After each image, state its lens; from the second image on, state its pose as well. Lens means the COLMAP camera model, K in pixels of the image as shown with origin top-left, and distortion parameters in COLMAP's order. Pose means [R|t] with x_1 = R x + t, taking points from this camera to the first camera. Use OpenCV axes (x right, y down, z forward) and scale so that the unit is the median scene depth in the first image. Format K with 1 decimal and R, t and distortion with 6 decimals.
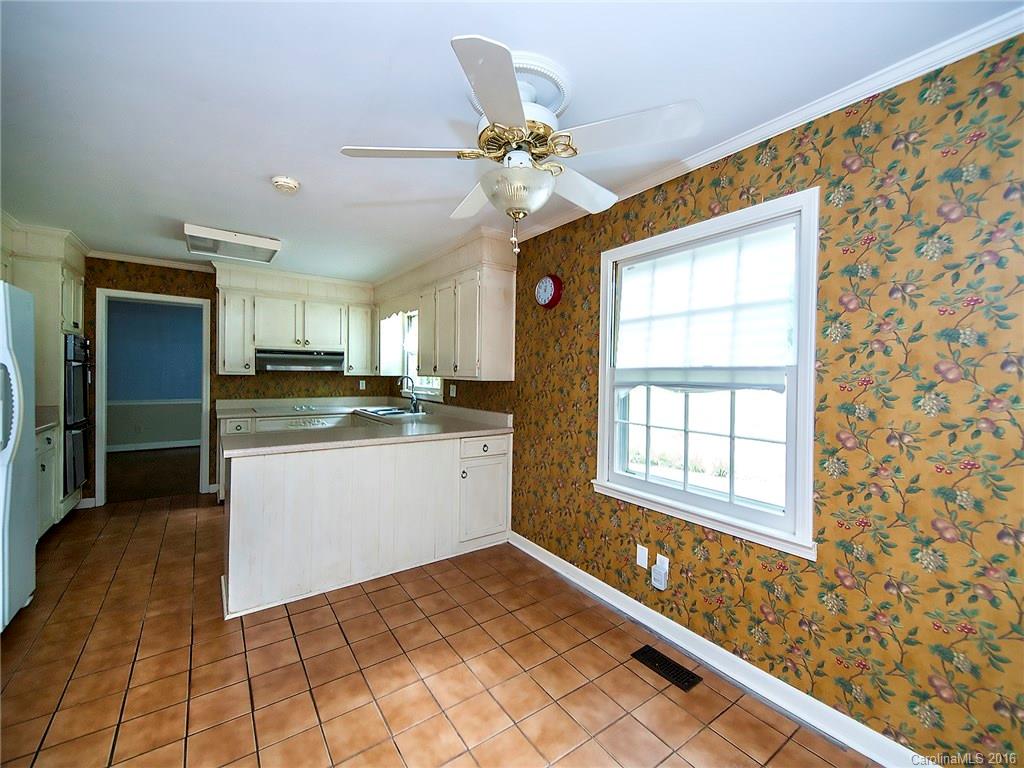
lens RADIAL K [[421.2, 0, 533.7], [0, 421.2, 380.5], [0, 0, 1]] dist [0.000462, -0.009407]
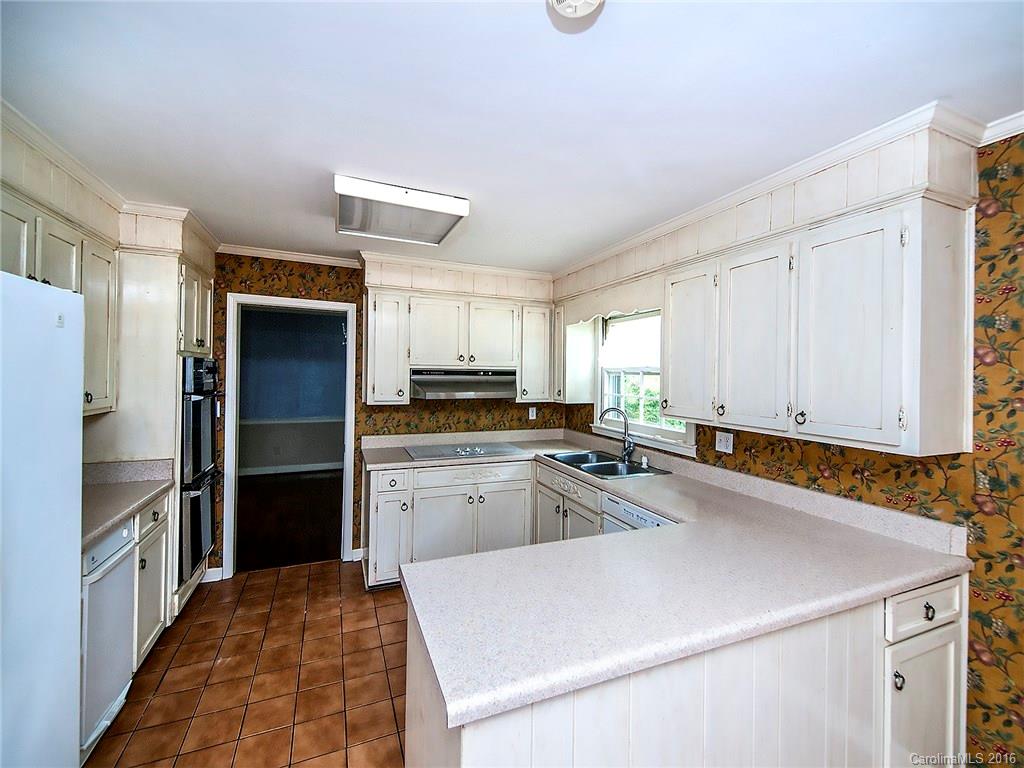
lens RADIAL K [[417.6, 0, 512.3], [0, 417.6, 375.6], [0, 0, 1]] dist [-0.000036, -0.000023]
pose [[0.968193, 0.000345, -0.250205, -0.312262], [-0.003502, 0.999920, -0.012173, -0.055898], [0.250181, 0.012662, 0.968116, 0.346378]]
